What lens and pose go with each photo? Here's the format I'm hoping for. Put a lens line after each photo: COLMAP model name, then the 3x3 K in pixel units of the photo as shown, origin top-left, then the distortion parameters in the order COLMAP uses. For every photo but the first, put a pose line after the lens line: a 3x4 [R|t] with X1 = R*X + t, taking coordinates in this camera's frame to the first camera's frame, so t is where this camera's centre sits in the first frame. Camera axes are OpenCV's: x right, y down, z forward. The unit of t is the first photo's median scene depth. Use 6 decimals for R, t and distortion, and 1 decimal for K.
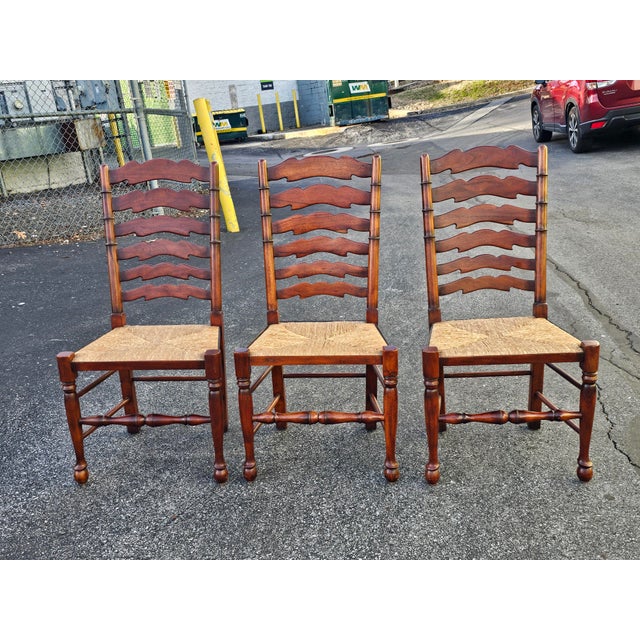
lens RADIAL K [[663.3, 0, 305.4], [0, 663.3, 311.8], [0, 0, 1]] dist [0.044506, 0.000000]
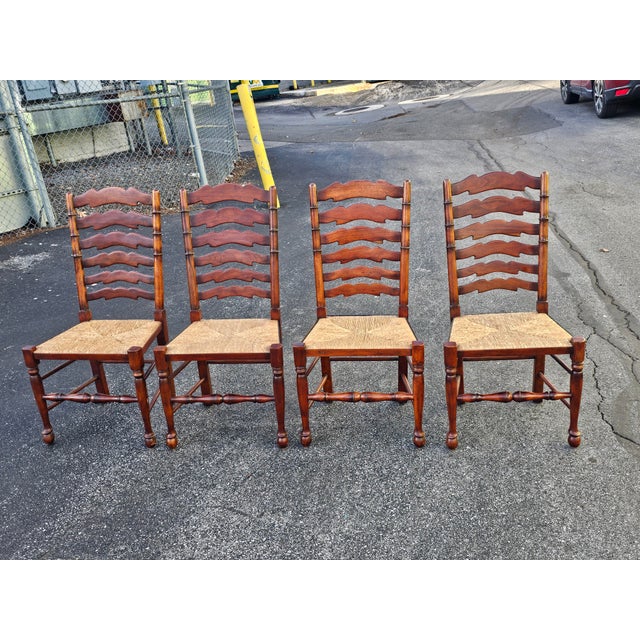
lens RADIAL K [[663.3, 0, 319.9], [0, 663.3, 293.2], [0, 0, 1]] dist [0.044506, 0.000000]
pose [[0.999671, -0.007040, -0.024649, -0.022382], [0.008262, 0.998725, 0.049809, -0.089042], [0.024267, -0.049997, 0.998455, -0.217396]]
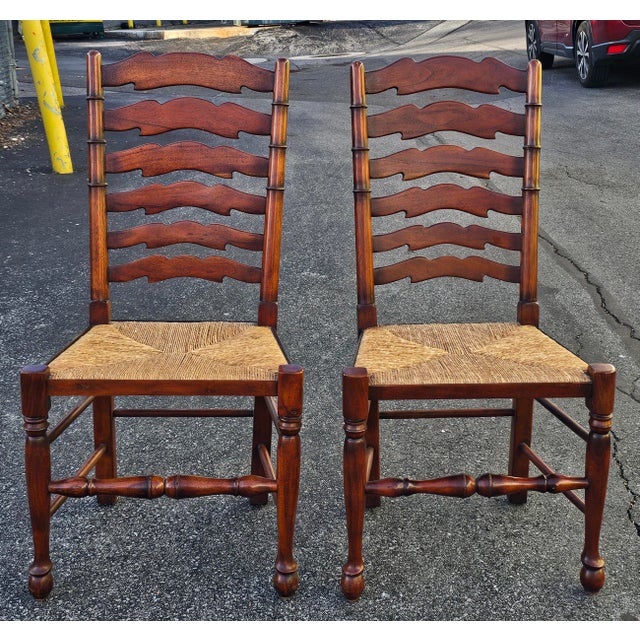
lens RADIAL K [[1018.5, 0, 342.9], [0, 1018.5, 214.8], [0, 0, 1]] dist [0.054162, 0.000000]
pose [[0.988100, 0.043698, 0.147472, 0.027810], [-0.029856, 0.995048, -0.094802, 0.001574], [-0.150884, 0.089271, 0.984512, 0.054991]]
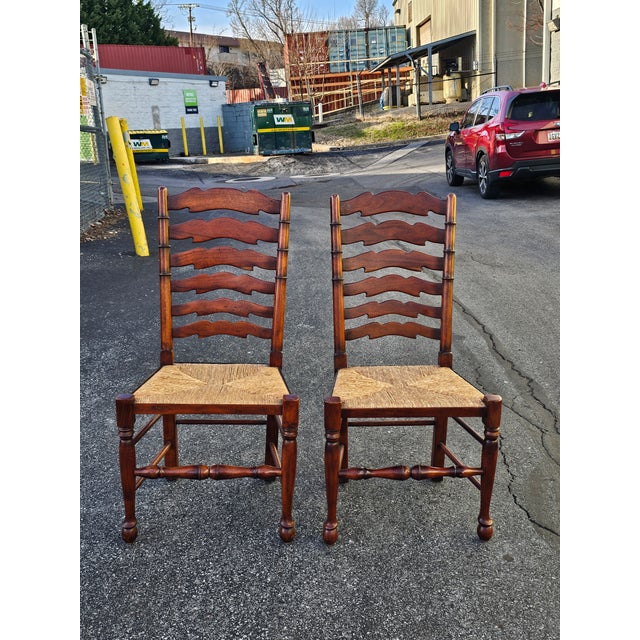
lens RADIAL K [[663.3, 0, 319.9], [0, 663.3, 301.0], [0, 0, 1]] dist [0.044506, 0.000000]
pose [[0.988871, 0.043904, 0.142148, 0.026291], [-0.035750, 0.997593, -0.059417, -0.022862], [-0.144415, 0.053674, 0.988060, 0.055492]]
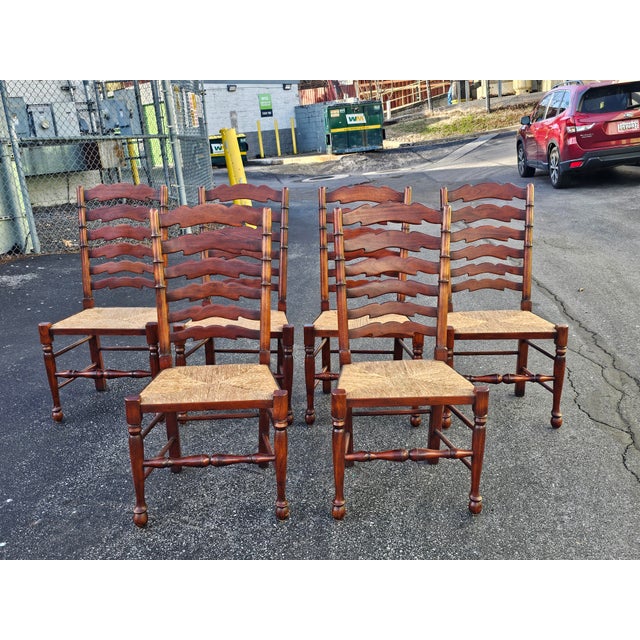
lens RADIAL K [[663.3, 0, 314.8], [0, 663.3, 315.1], [0, 0, 1]] dist [0.044506, 0.000000]
pose [[0.998825, 0.029333, 0.038573, -0.121454], [-0.028123, 0.999107, -0.031544, 0.070109], [-0.039464, 0.030423, 0.998758, -0.314916]]
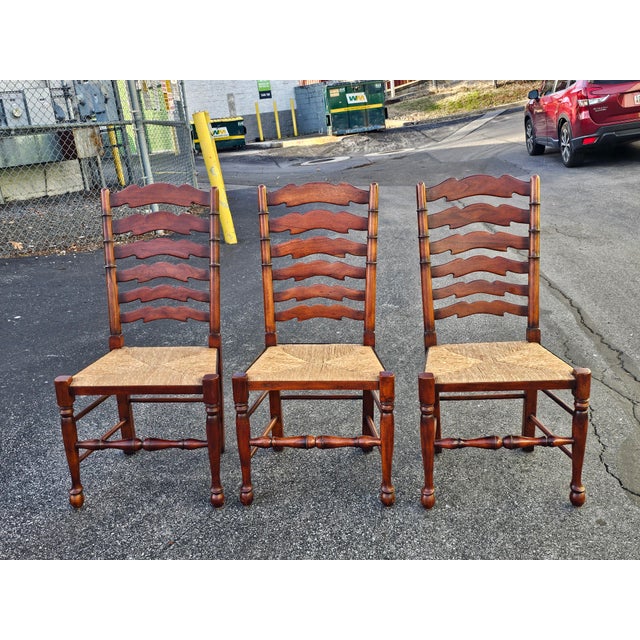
lens RADIAL K [[663.3, 0, 316.2], [0, 663.3, 298.3], [0, 0, 1]] dist [0.044506, 0.000000]
pose [[0.999734, 0.006721, 0.022058, -0.002544], [-0.006104, 0.999591, -0.027936, -0.027438], [-0.022237, 0.027794, 0.999366, -0.012657]]
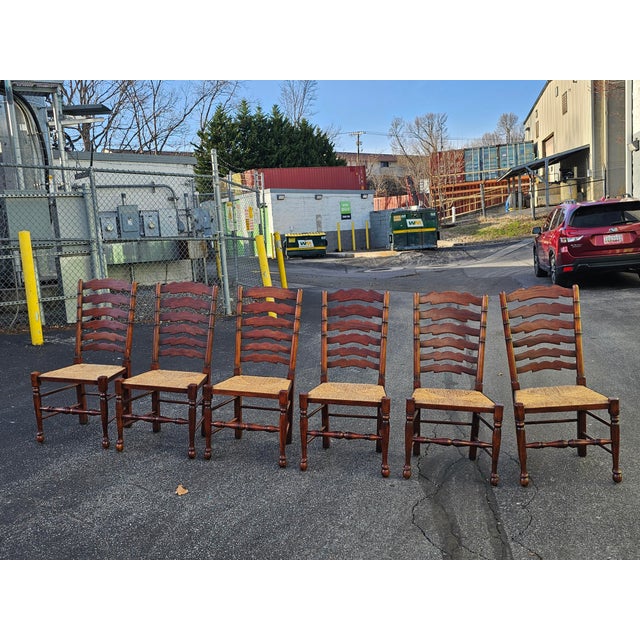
lens RADIAL K [[567.7, 0, 322.5], [0, 567.7, 306.0], [0, 0, 1]] dist [0.072892, -0.053514]
pose [[0.990256, 0.079822, -0.114111, 0.347082], [-0.096973, 0.983353, -0.153663, 0.047712], [0.099945, 0.163232, 0.981512, -0.529078]]
